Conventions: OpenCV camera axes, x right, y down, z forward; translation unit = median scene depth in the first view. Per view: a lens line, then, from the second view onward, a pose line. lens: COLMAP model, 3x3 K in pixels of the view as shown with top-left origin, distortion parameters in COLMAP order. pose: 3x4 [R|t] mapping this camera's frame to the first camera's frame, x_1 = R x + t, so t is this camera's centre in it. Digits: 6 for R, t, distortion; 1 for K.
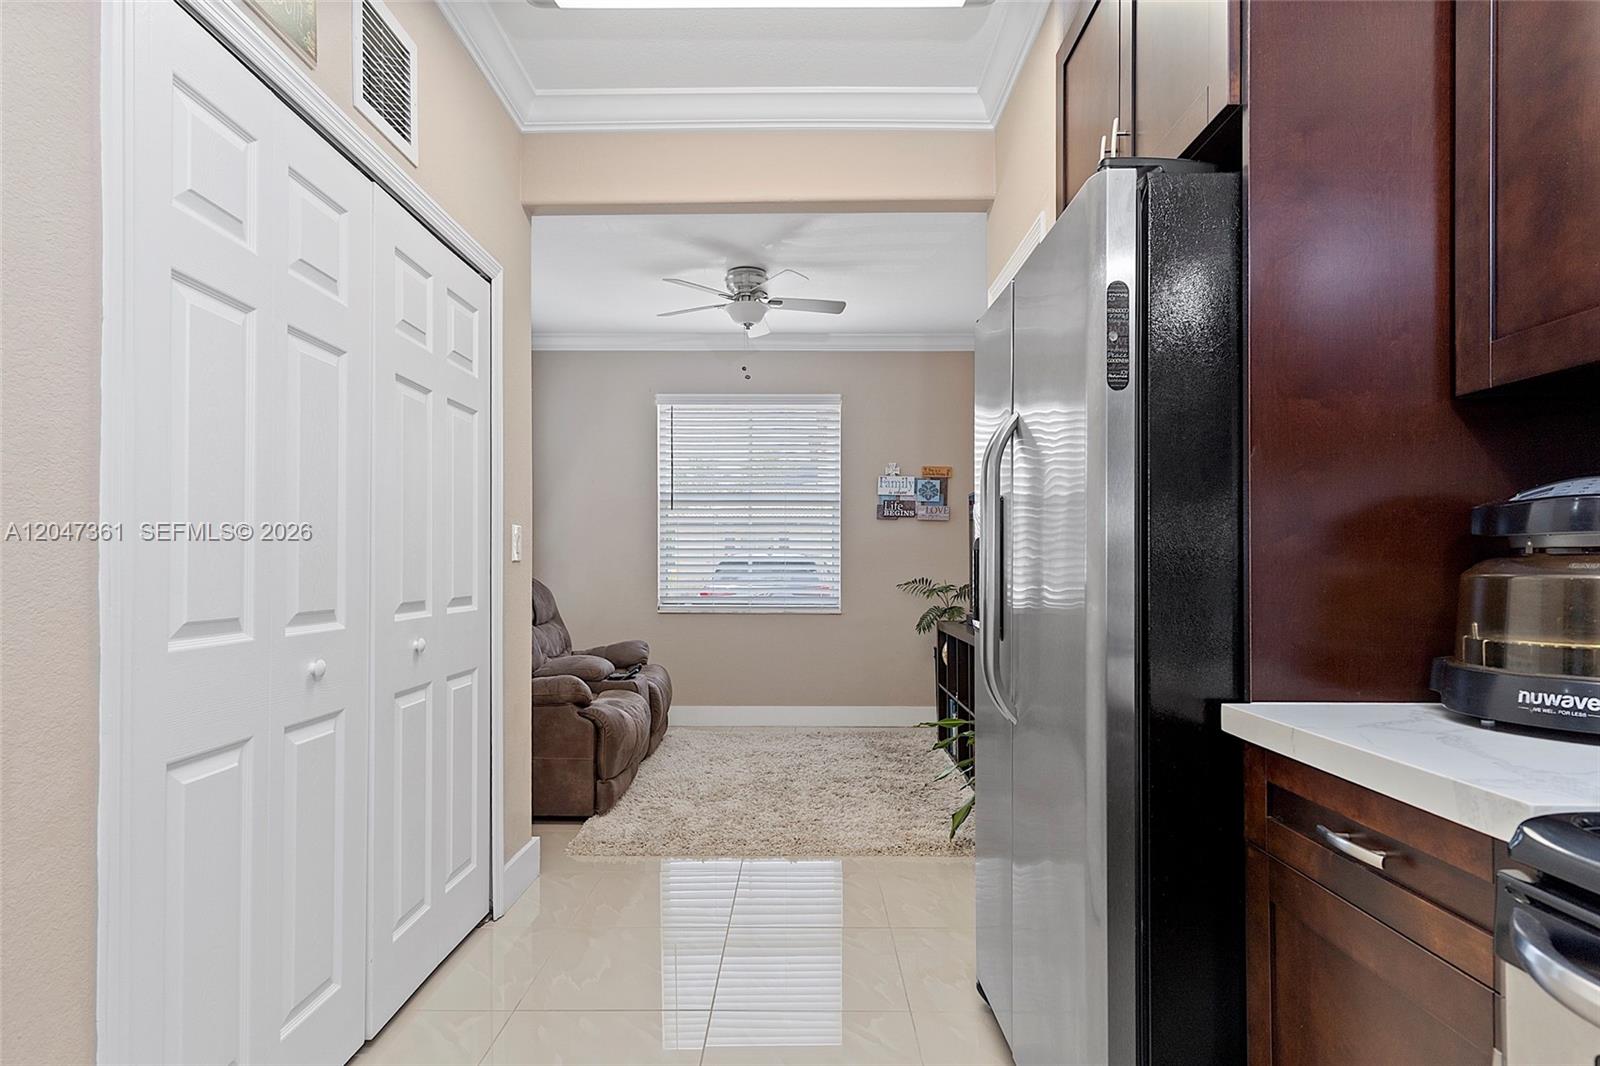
lens RADIAL K [[892.1, 0, 788.8], [0, 892.1, 537.0], [0, 0, 1]] dist [-0.003138, -0.000060]
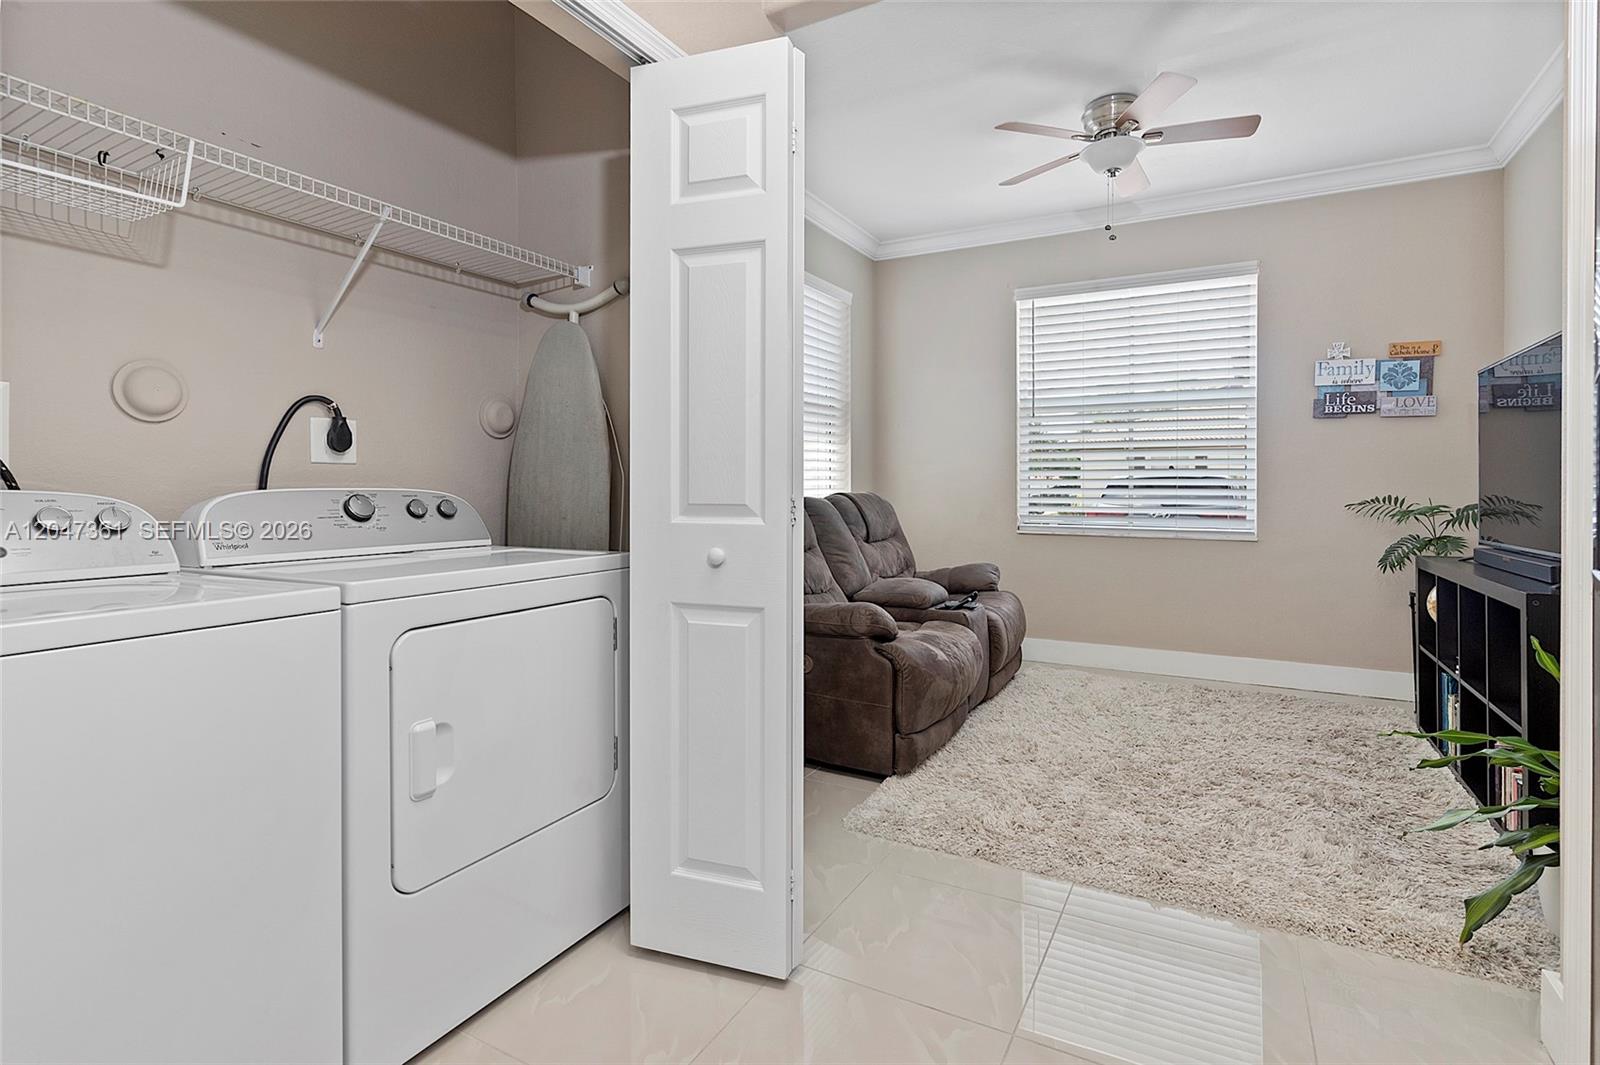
lens RADIAL K [[787.0, 0, 770.4], [0, 787.0, 486.1], [0, 0, 1]] dist [0.003562, 0.001153]
pose [[0.872941, -0.001308, -0.487824, 0.028869], [0.014343, 0.999633, 0.022986, 0.019805], [0.487615, -0.027062, 0.872639, 0.237322]]
